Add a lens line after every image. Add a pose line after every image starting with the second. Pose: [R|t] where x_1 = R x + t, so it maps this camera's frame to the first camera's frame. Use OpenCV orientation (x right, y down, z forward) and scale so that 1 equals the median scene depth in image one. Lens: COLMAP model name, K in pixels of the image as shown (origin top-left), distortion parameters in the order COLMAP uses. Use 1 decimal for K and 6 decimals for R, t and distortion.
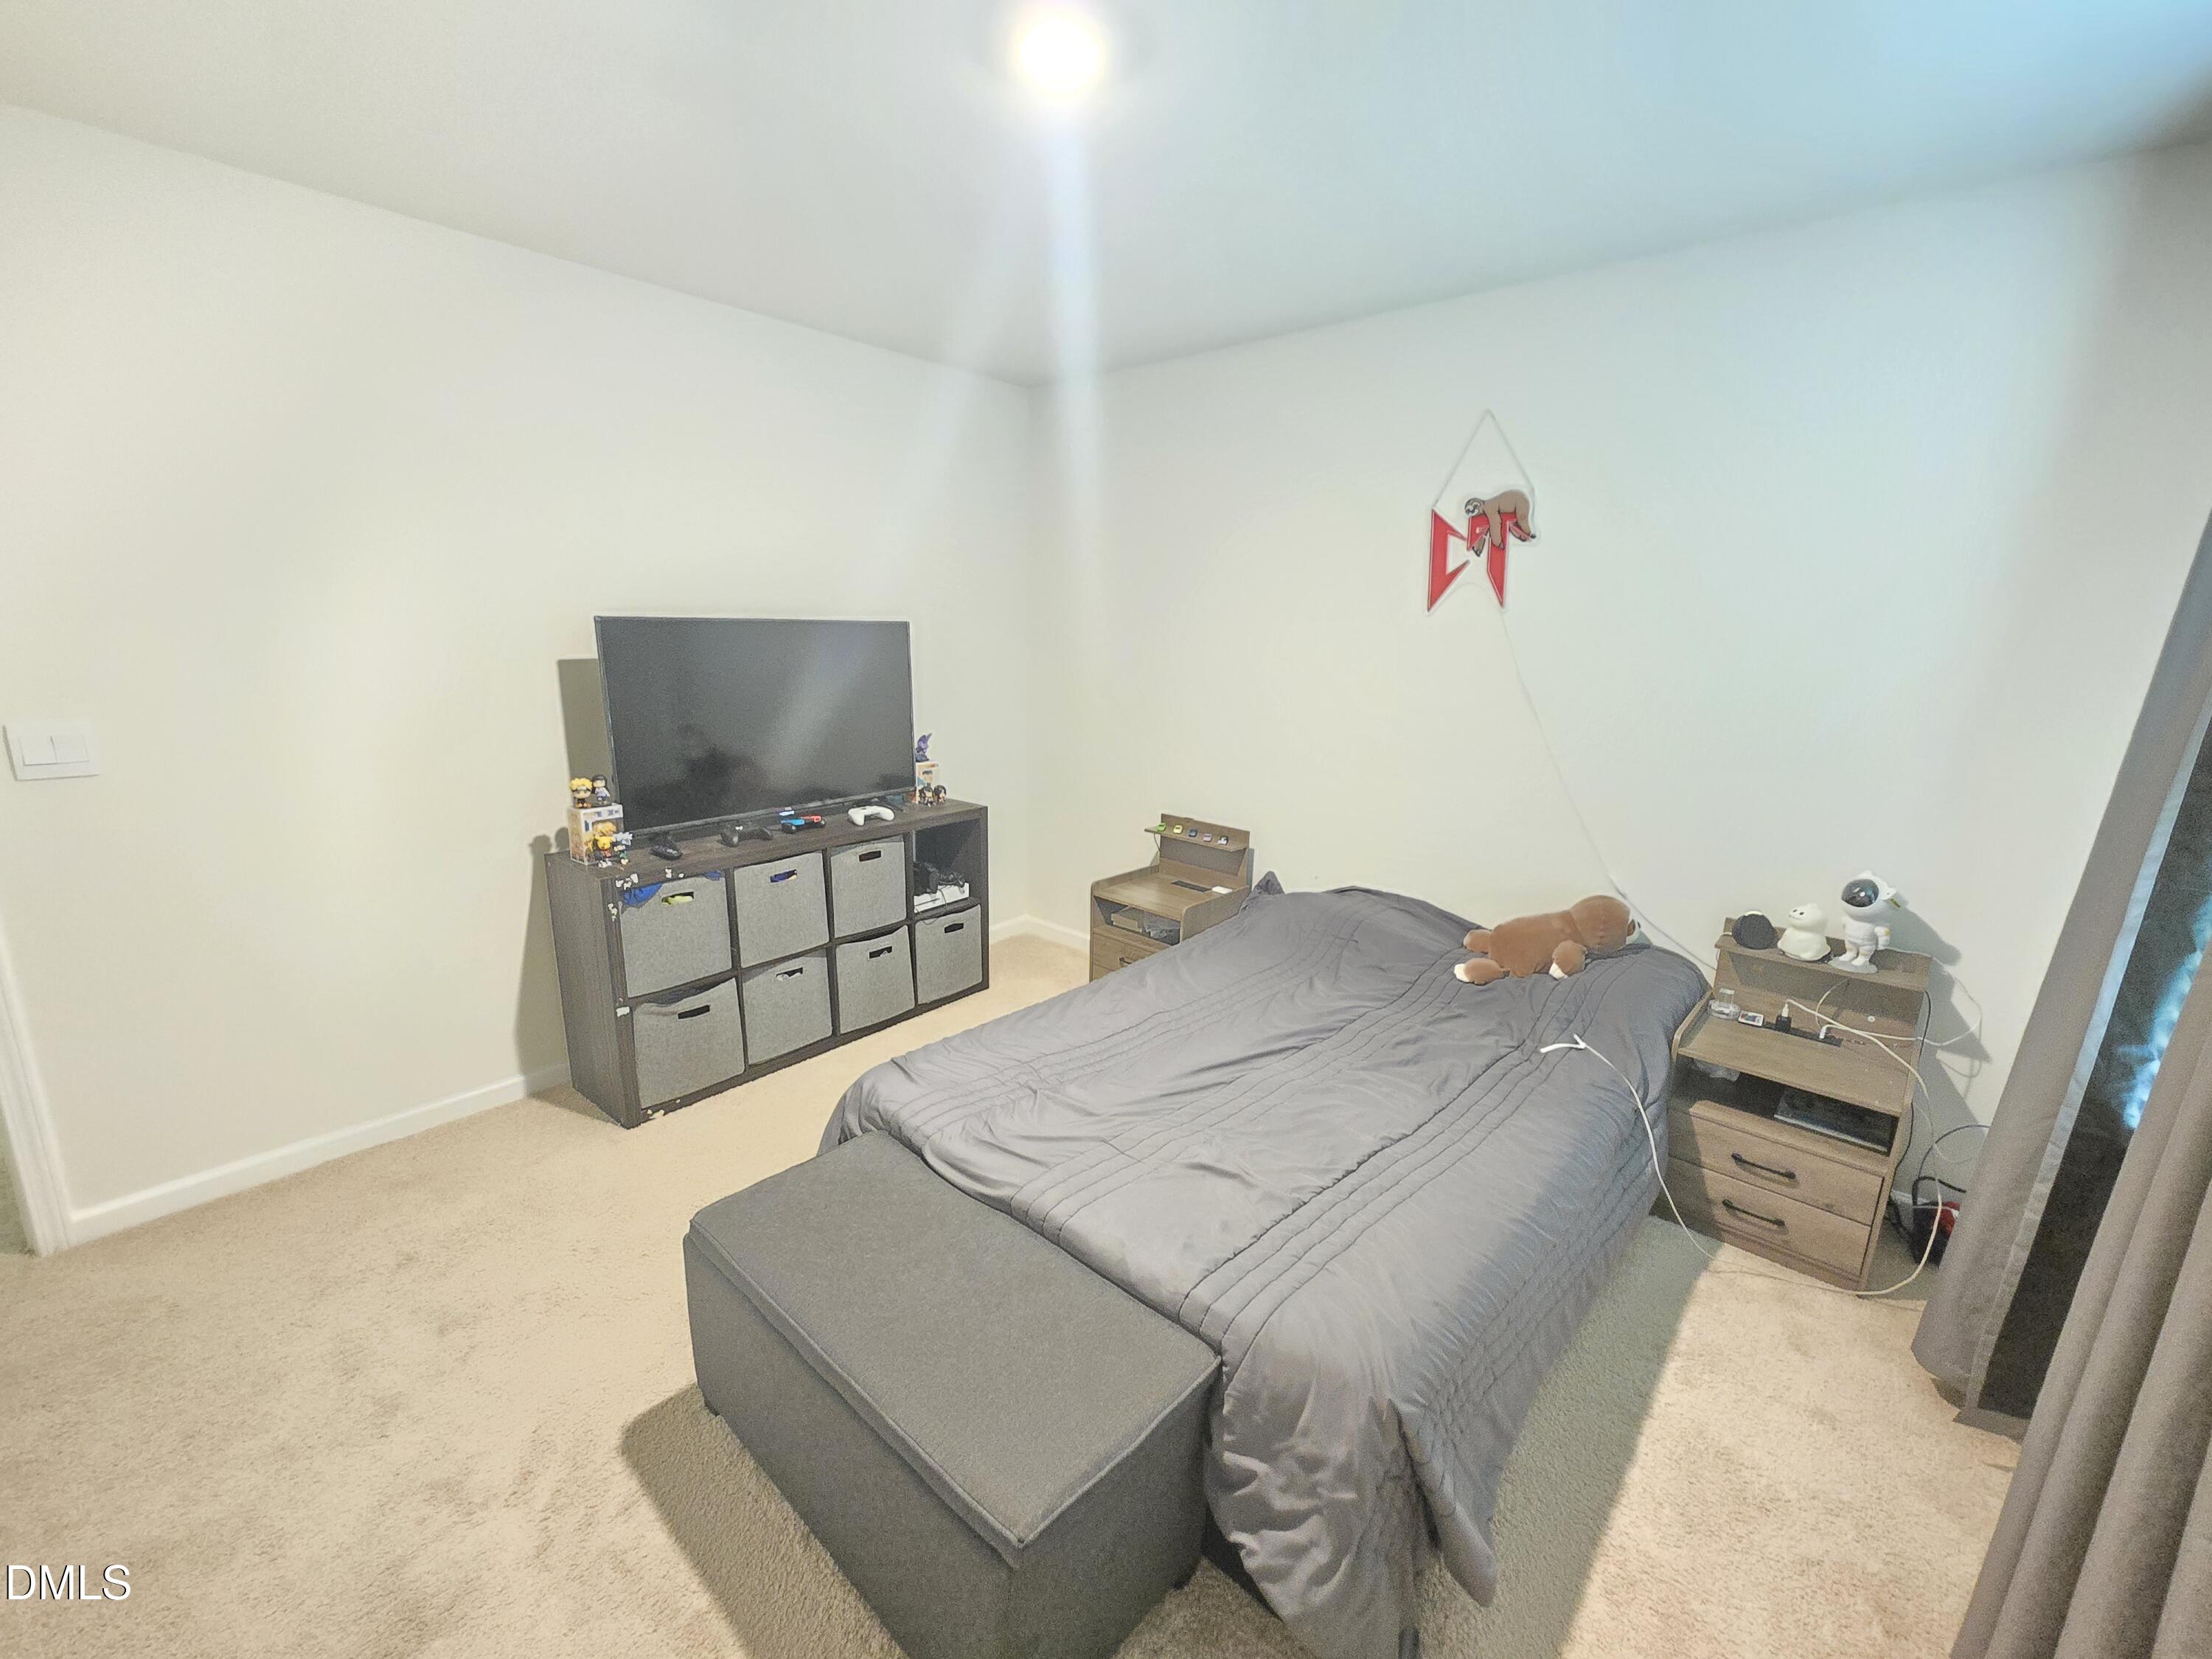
lens RADIAL K [[916.6, 0, 1100.5], [0, 916.6, 847.0], [0, 0, 1]] dist [-0.001741, 0.002602]
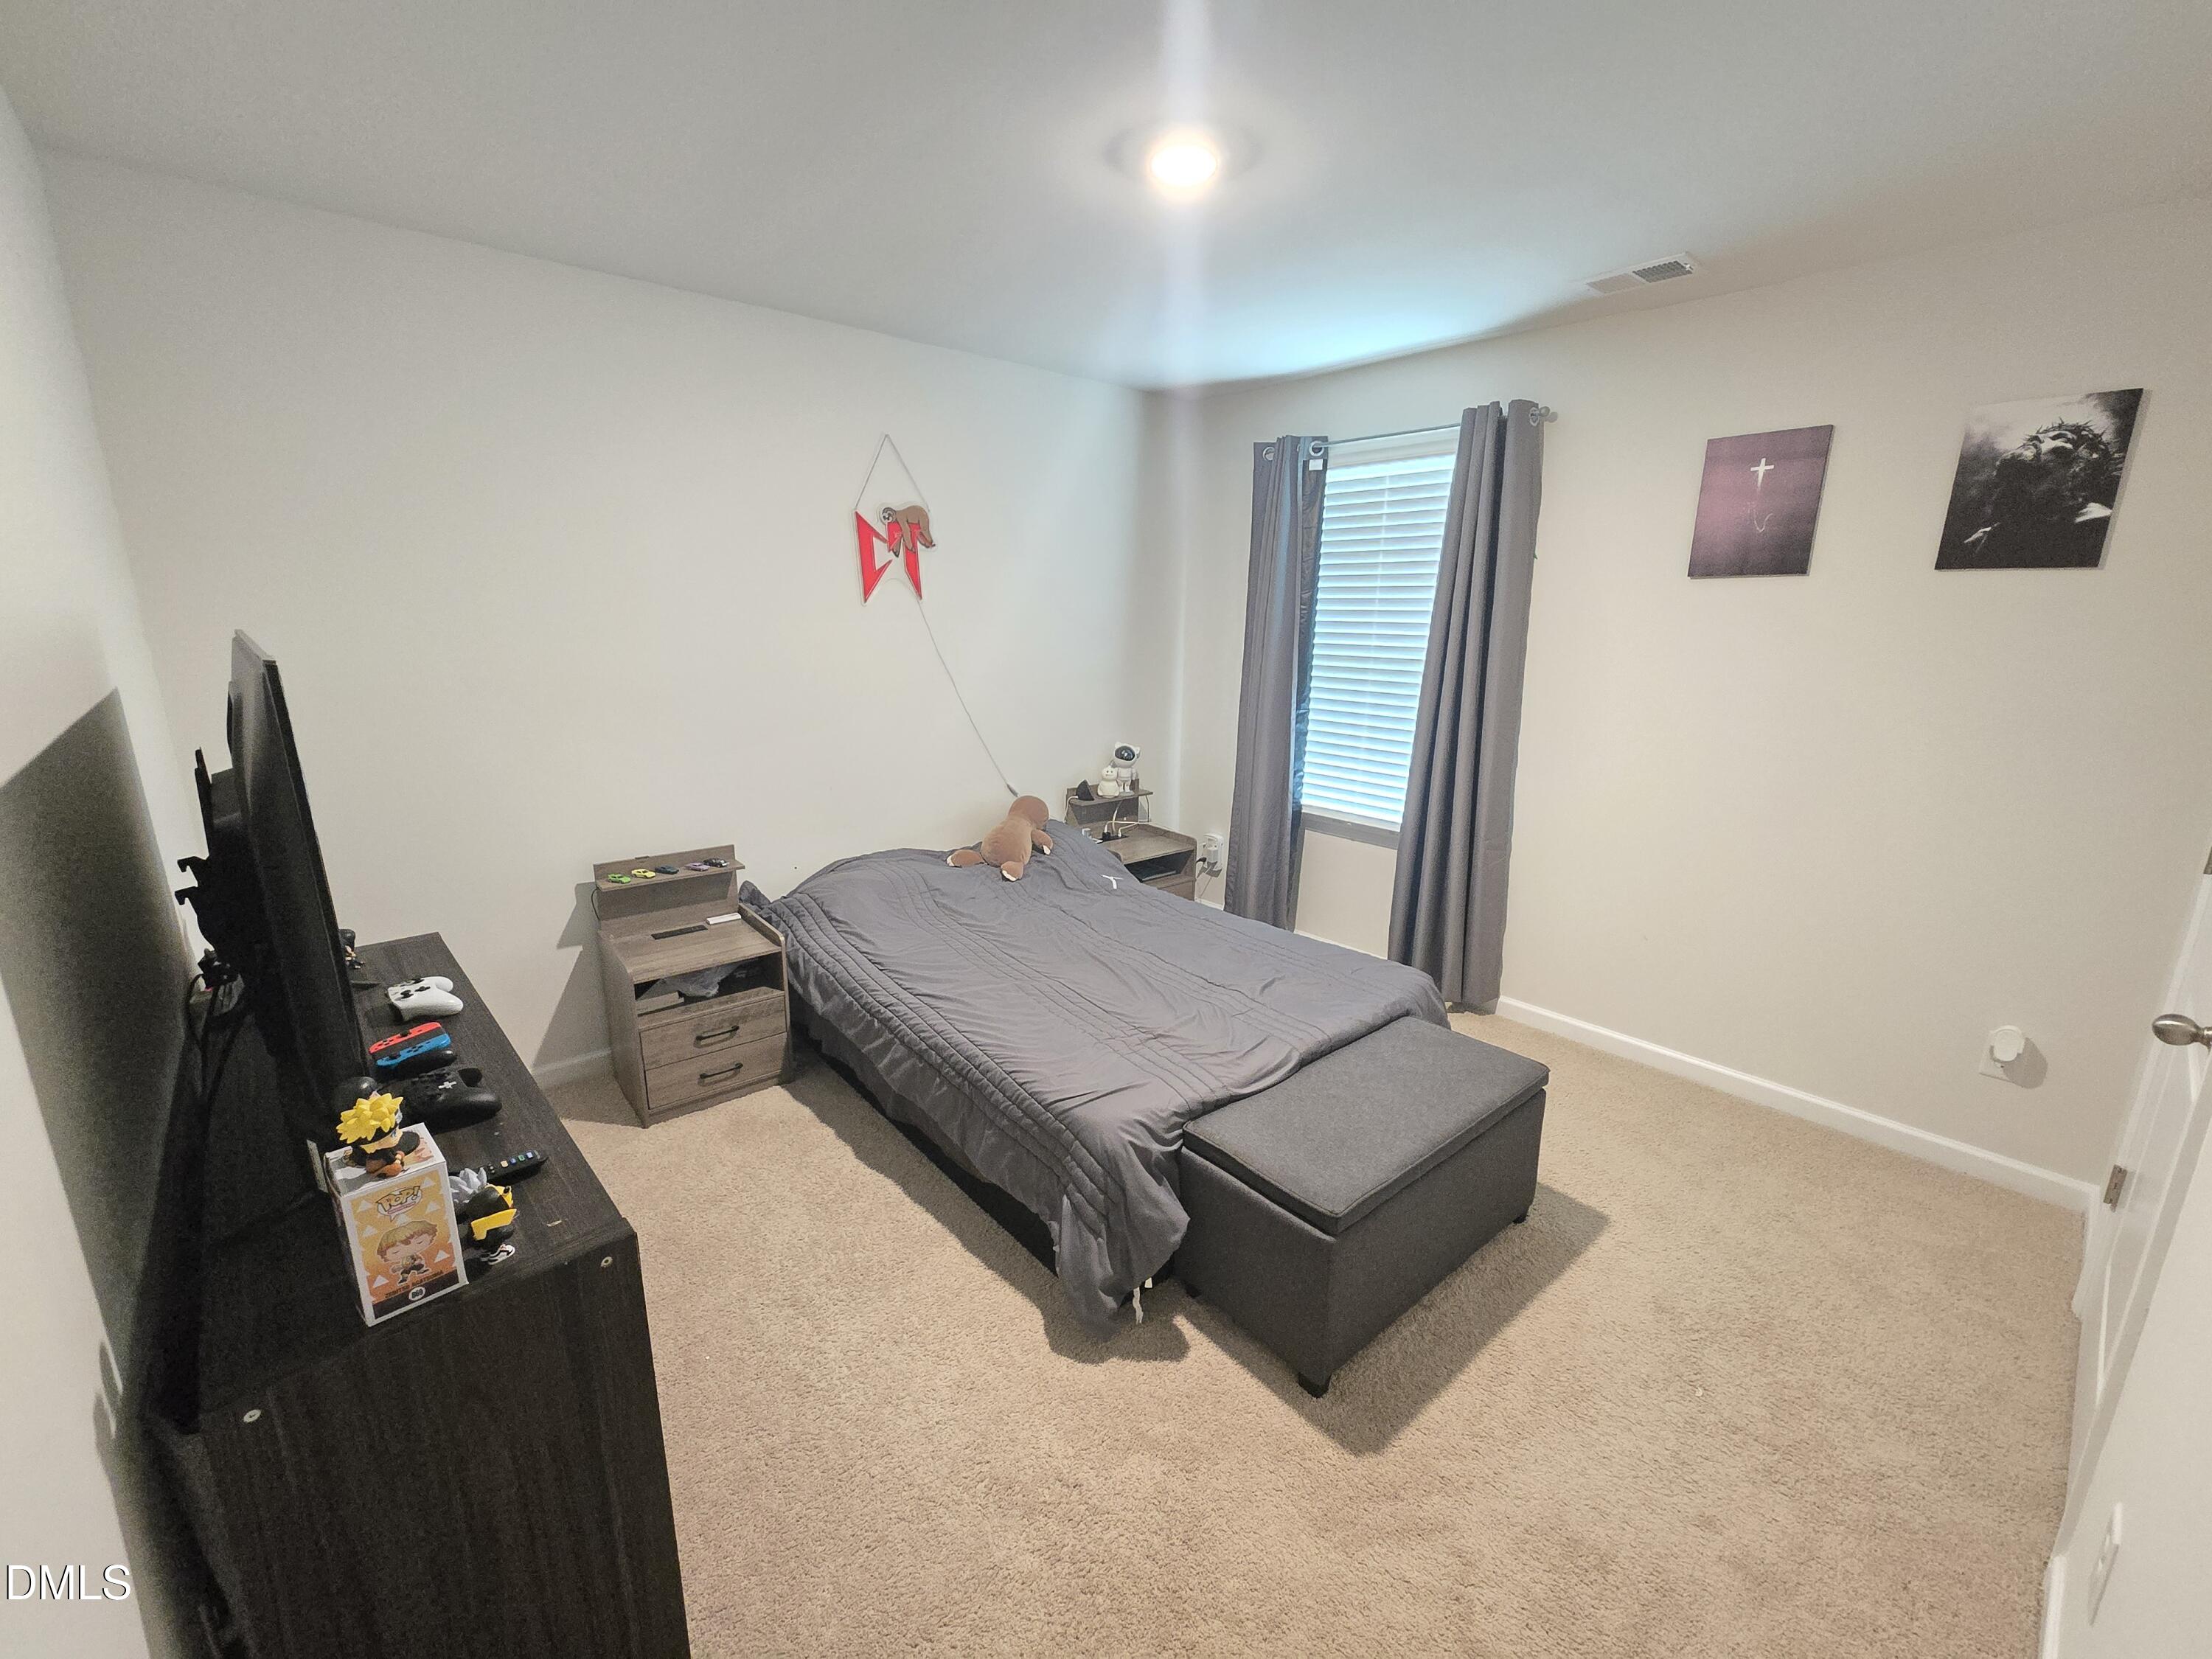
lens RADIAL K [[916.6, 0, 1103.7], [0, 916.6, 852.9], [0, 0, 1]] dist [-0.001741, 0.002602]
pose [[0.119701, -0.277969, 0.953103, -1.050059], [0.227268, 0.942186, 0.246242, -0.237151], [-0.966448, 0.187134, 0.175954, 0.765192]]
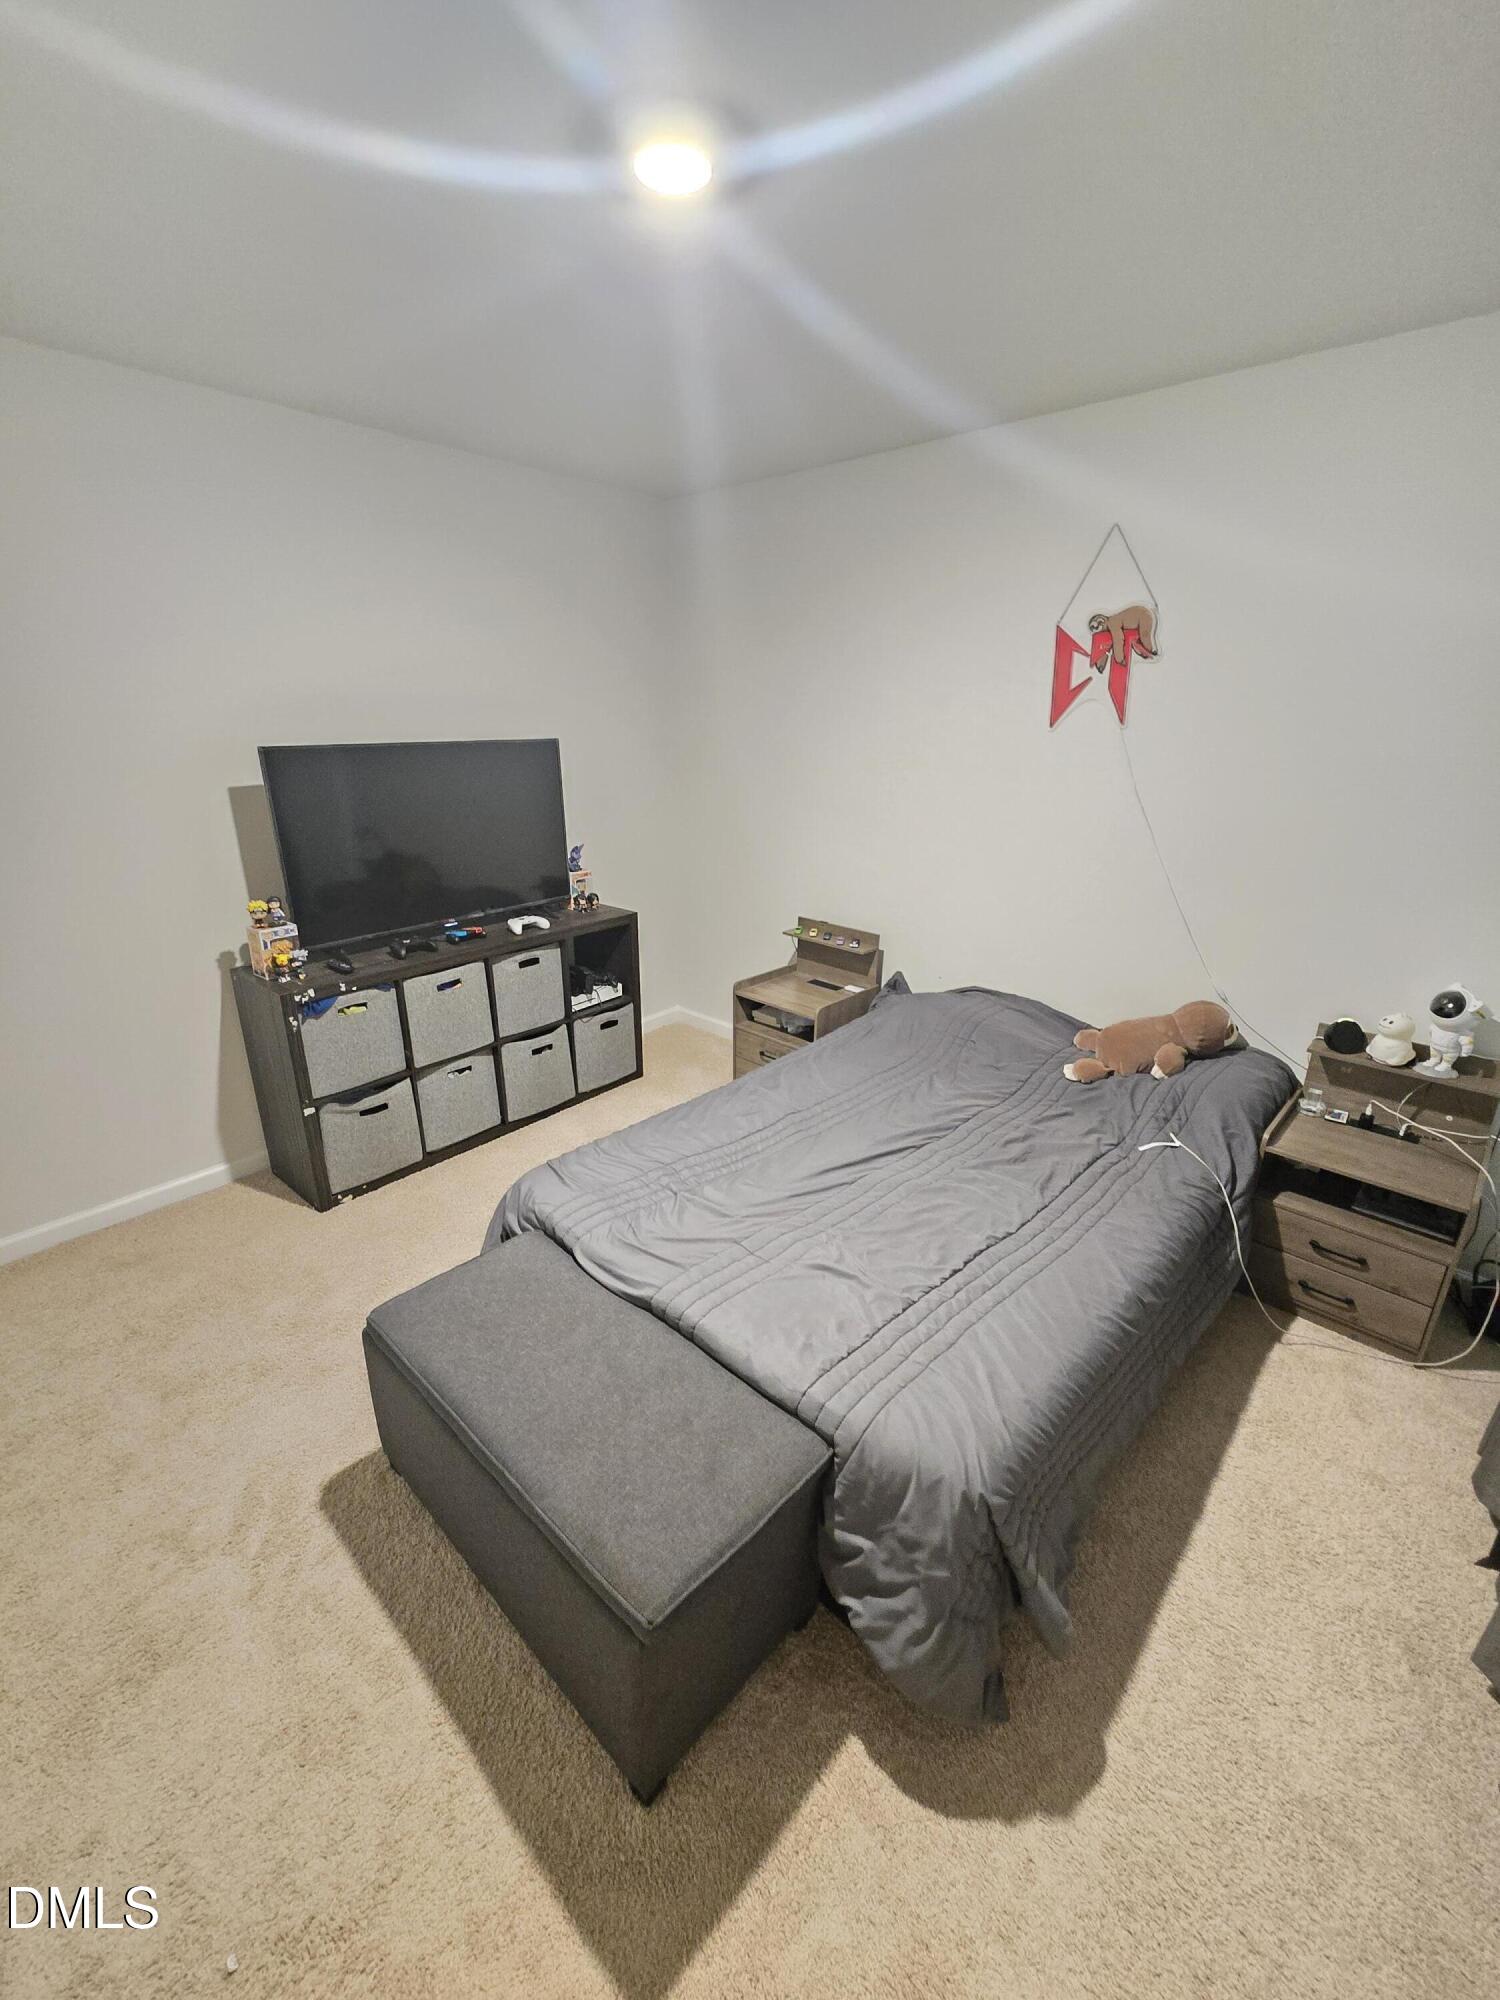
lens RADIAL K [[828.7, 0, 738.9], [0, 828.7, 1011.3], [0, 0, 1]] dist [-0.001741, 0.002602]
pose [[0.999790, -0.007334, -0.019156, 0.024681], [0.009401, 0.993869, 0.110160, -0.057404], [0.018231, -0.110317, 0.993729, 0.028736]]
